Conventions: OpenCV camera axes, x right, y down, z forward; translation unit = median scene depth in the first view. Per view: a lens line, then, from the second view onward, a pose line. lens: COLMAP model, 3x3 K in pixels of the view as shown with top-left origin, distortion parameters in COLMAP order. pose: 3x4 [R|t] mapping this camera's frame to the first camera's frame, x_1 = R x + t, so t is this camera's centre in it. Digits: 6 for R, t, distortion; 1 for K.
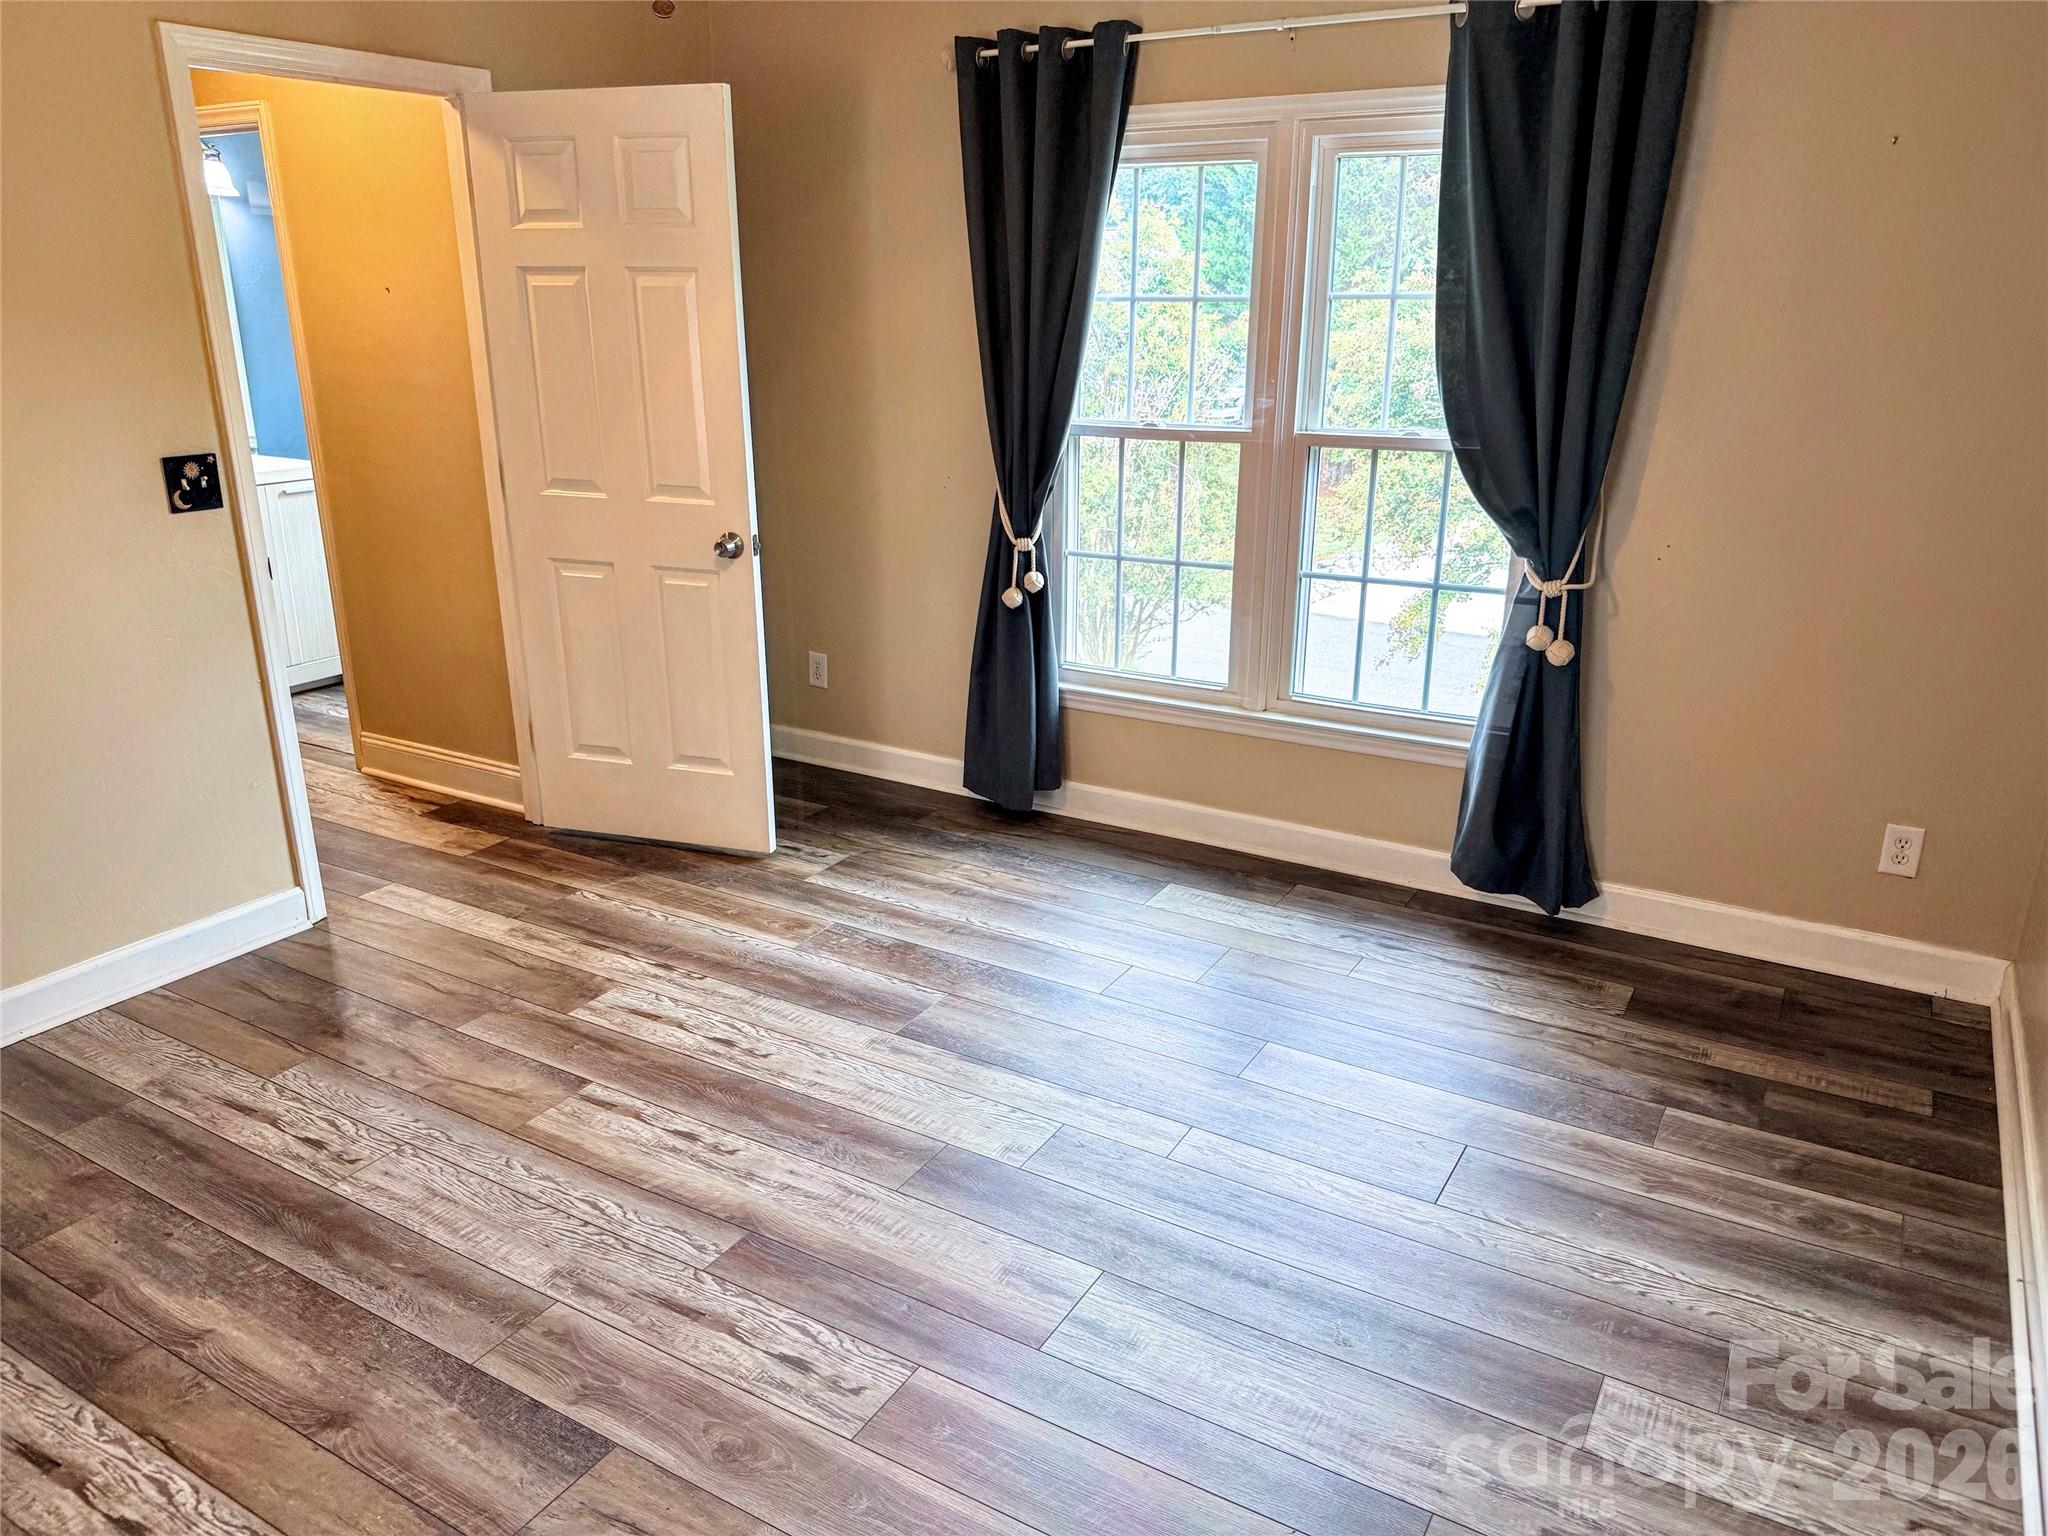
lens RADIAL K [[1443.4, 0, 1024.0], [0, 1443.4, 768.0], [0, 0, 1]] dist [0.042568, -0.080530]
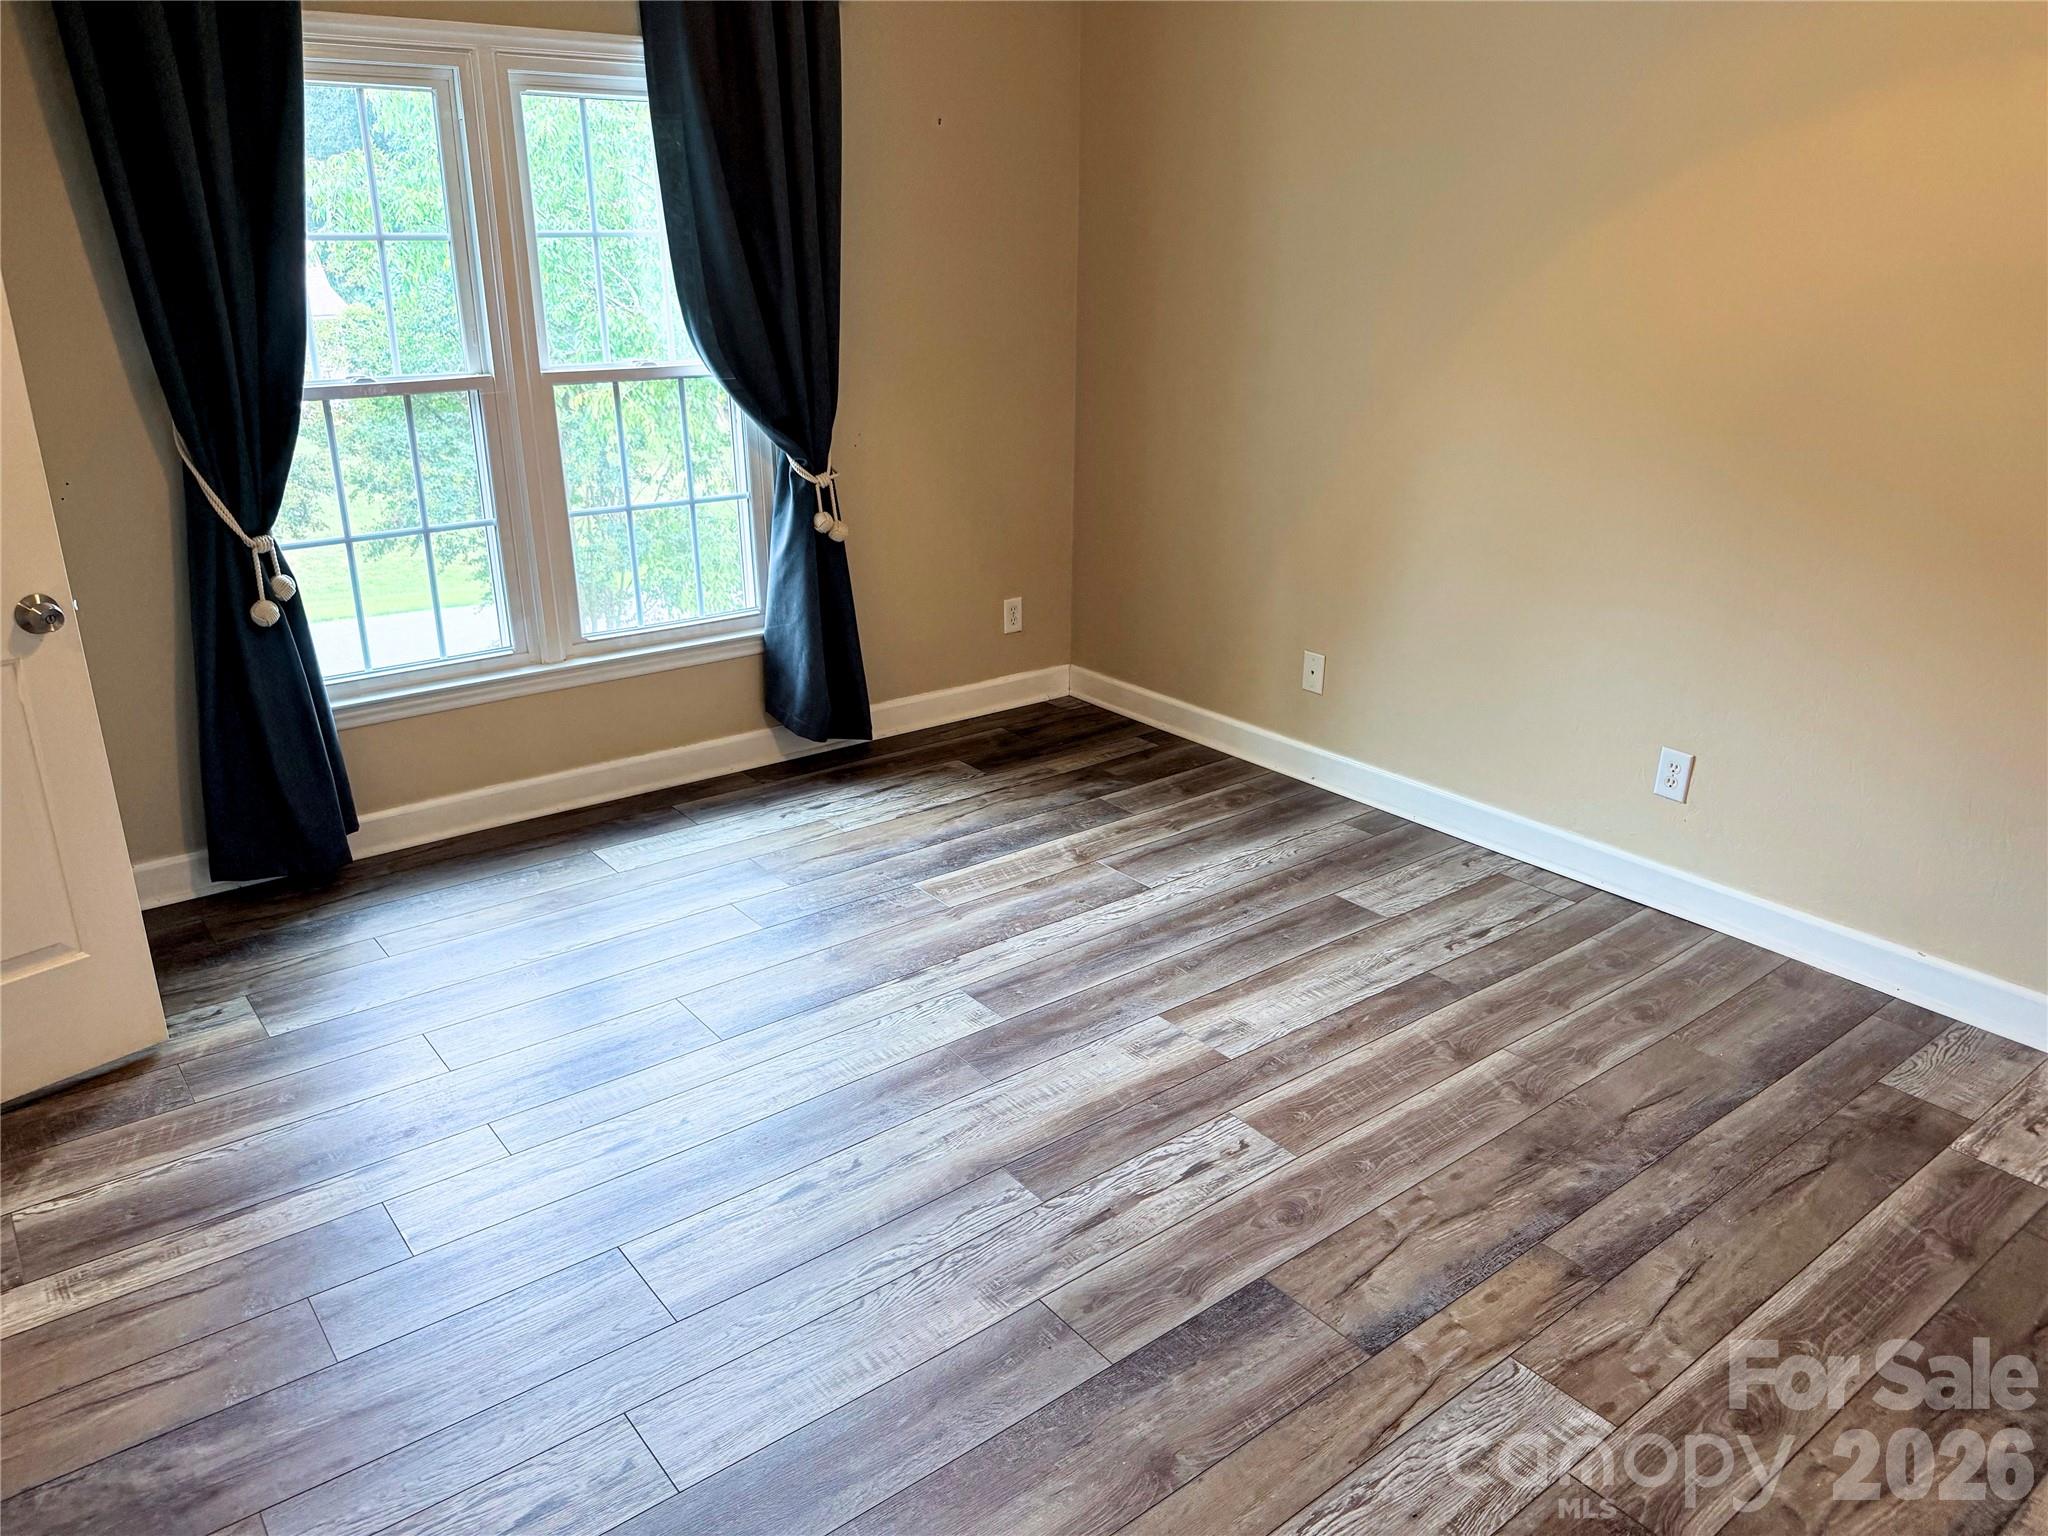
lens RADIAL K [[1432.2, 0, 1024.0], [0, 1432.2, 768.0], [0, 0, 1]] dist [0.110065, -0.192232]
pose [[0.366176, -0.322559, 0.872852, -0.791190], [0.293419, 0.930172, 0.220647, -0.128231], [-0.883074, 0.175316, 0.435252, 0.405846]]
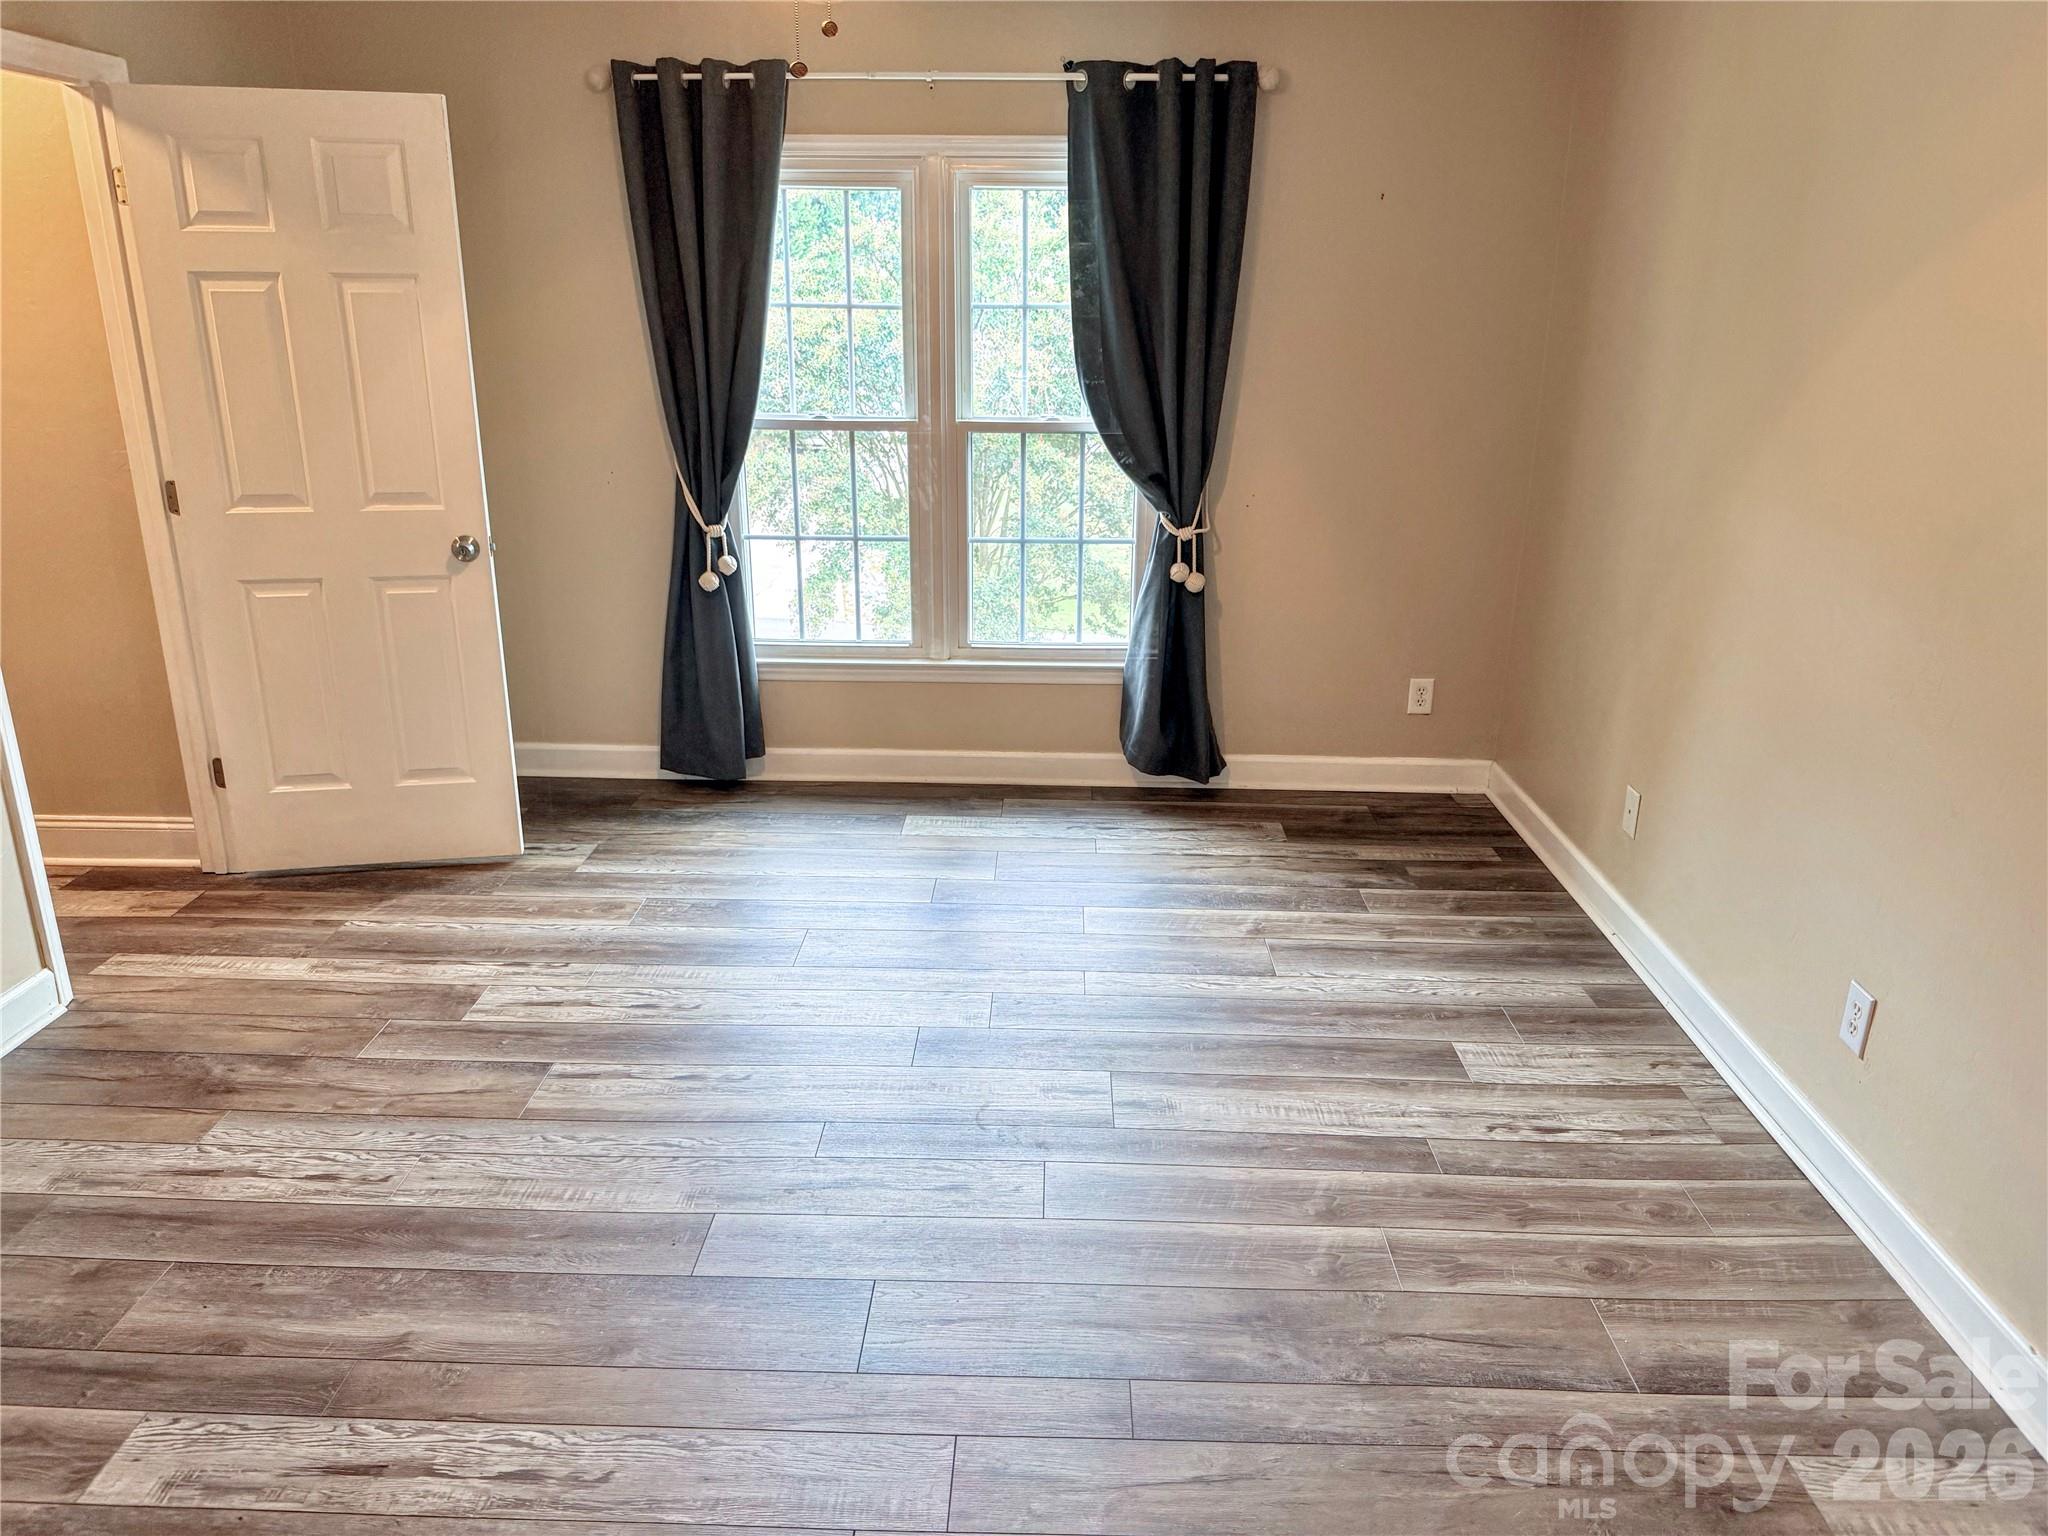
lens RADIAL K [[1432.2, 0, 1024.0], [0, 1432.2, 768.0], [0, 0, 1]] dist [0.110065, -0.192232]
pose [[0.872919, -0.146867, 0.465233, -0.441230], [0.147096, 0.988465, 0.036046, 0.019596], [-0.465161, 0.036969, 0.884454, -0.077881]]
